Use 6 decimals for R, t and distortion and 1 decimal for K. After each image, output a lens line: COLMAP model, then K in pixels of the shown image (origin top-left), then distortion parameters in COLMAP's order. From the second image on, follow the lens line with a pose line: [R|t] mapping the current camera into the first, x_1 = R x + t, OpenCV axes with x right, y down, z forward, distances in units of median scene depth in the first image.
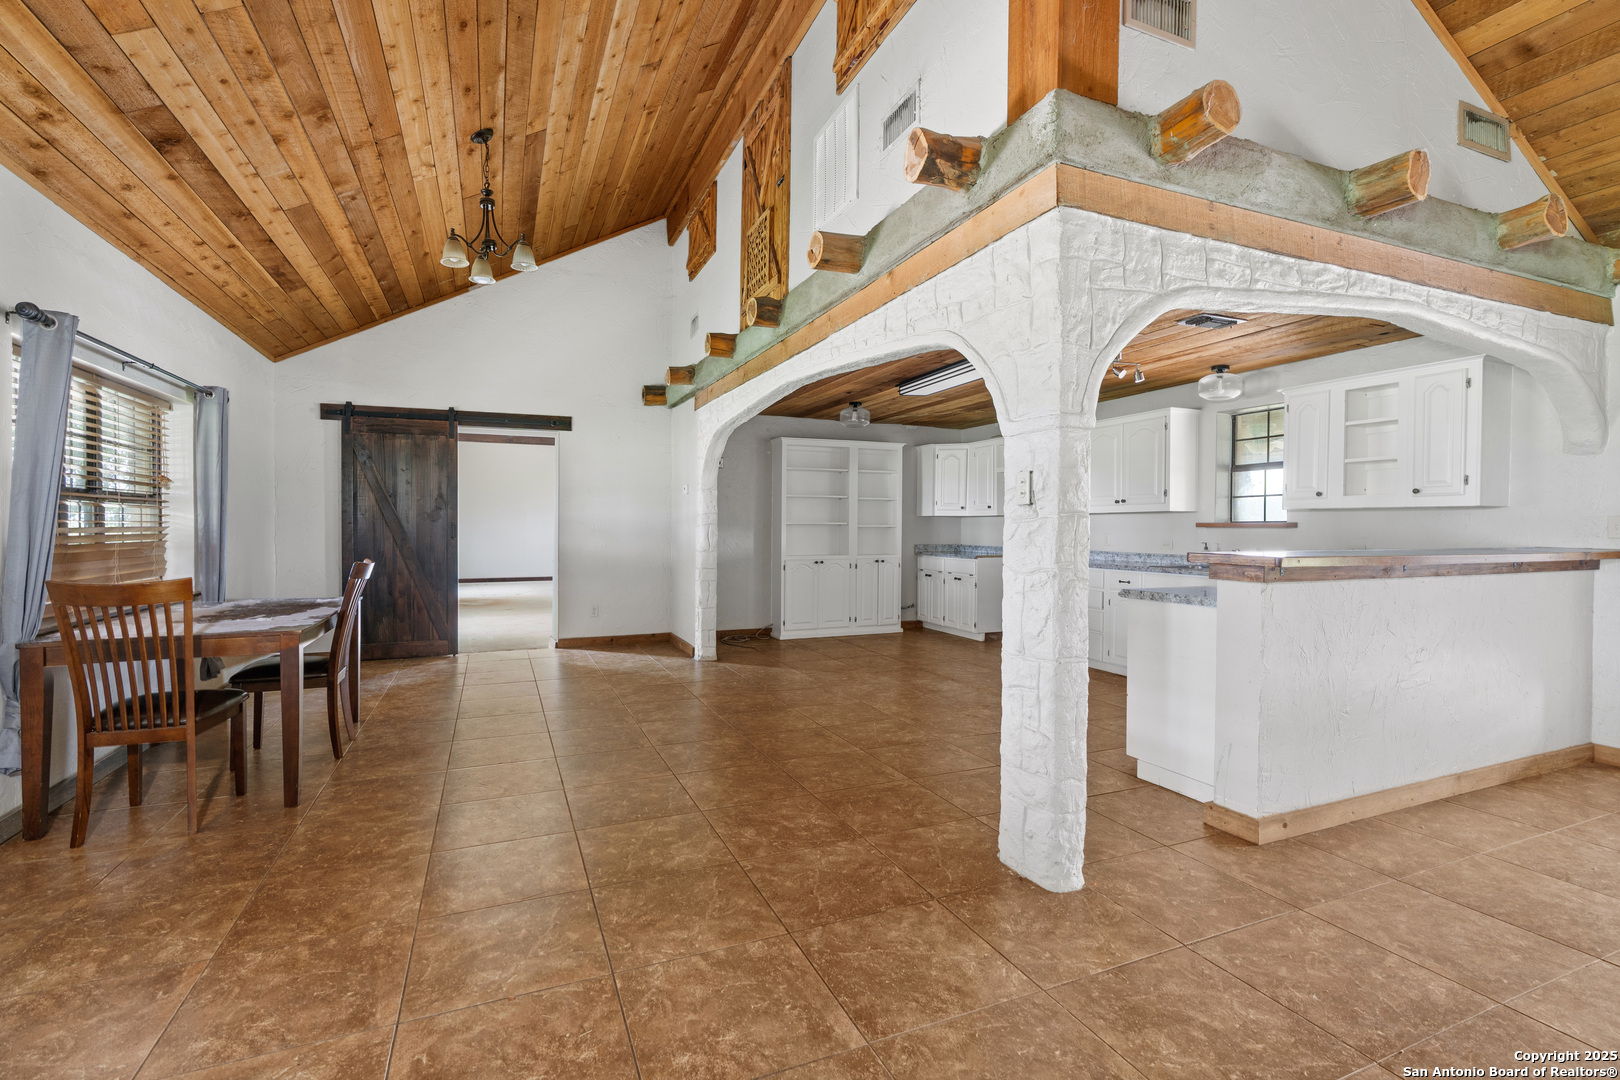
lens RADIAL K [[738.7, 0, 805.5], [0, 738.7, 537.5], [0, 0, 1]] dist [-0.007488, 0.001186]
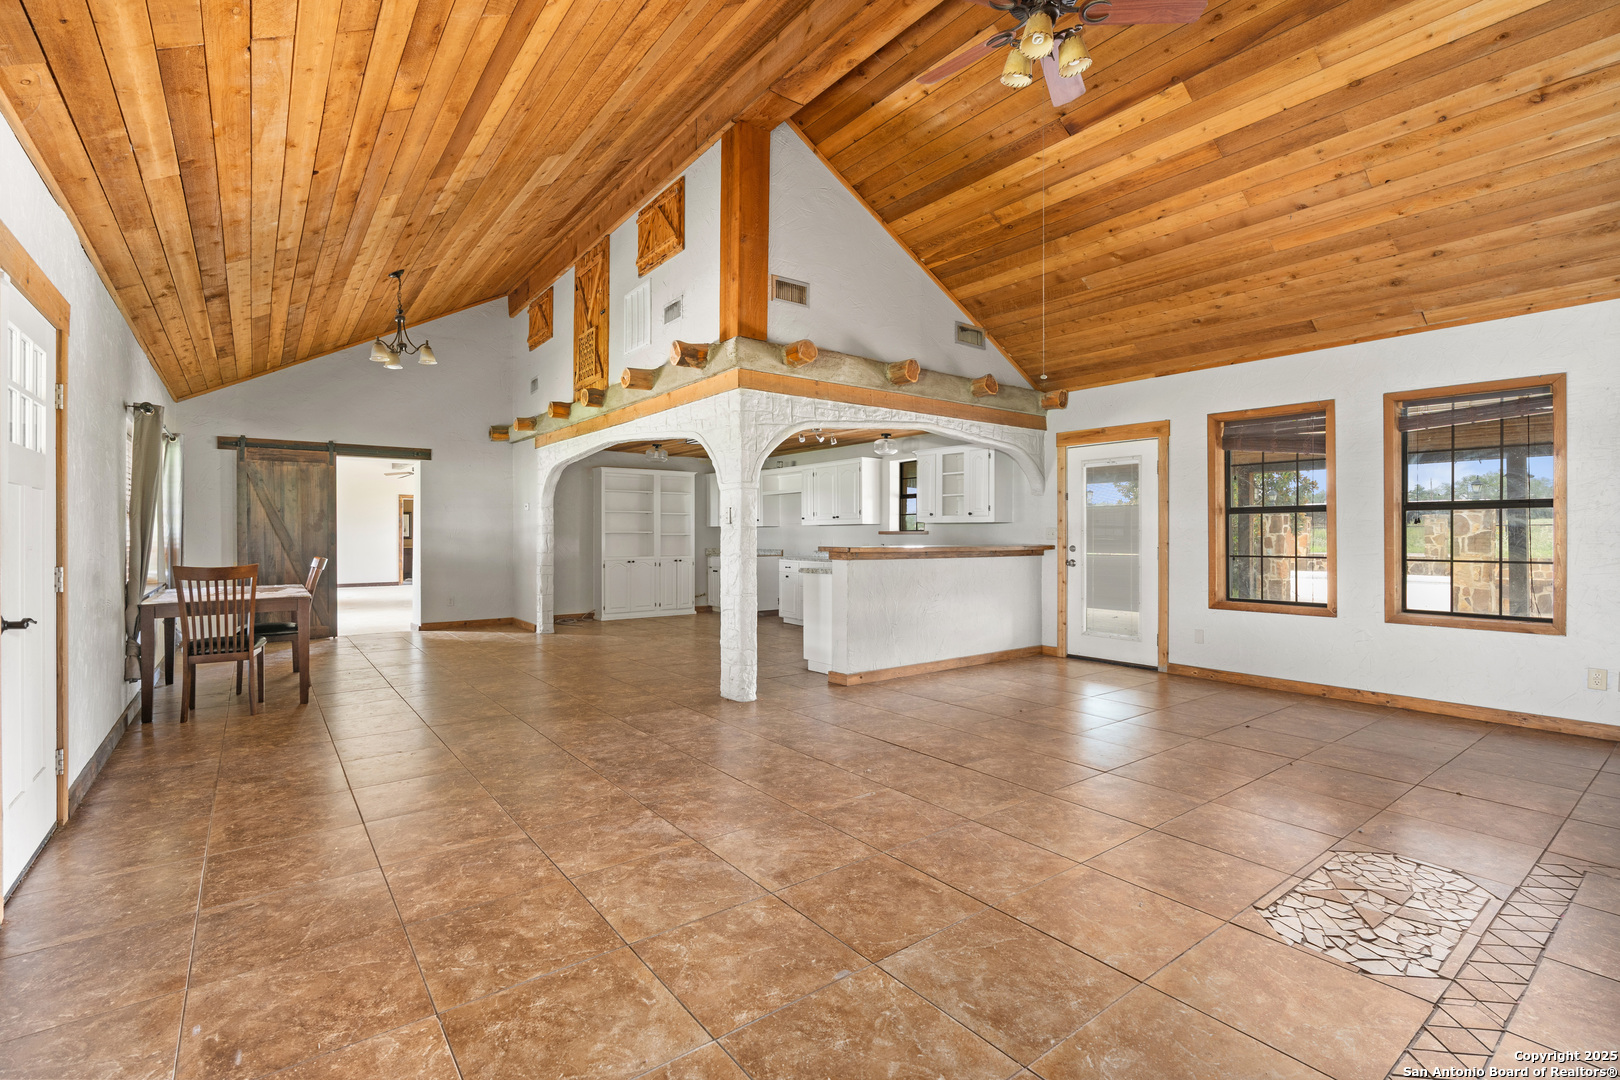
lens RADIAL K [[738.7, 0, 806.2], [0, 738.7, 553.1], [0, 0, 1]] dist [-0.007488, 0.001186]
pose [[0.969311, -0.008310, 0.245698, -0.005079], [0.006062, 0.999933, 0.009901, 0.014097], [-0.245764, -0.008108, 0.969296, -0.731291]]
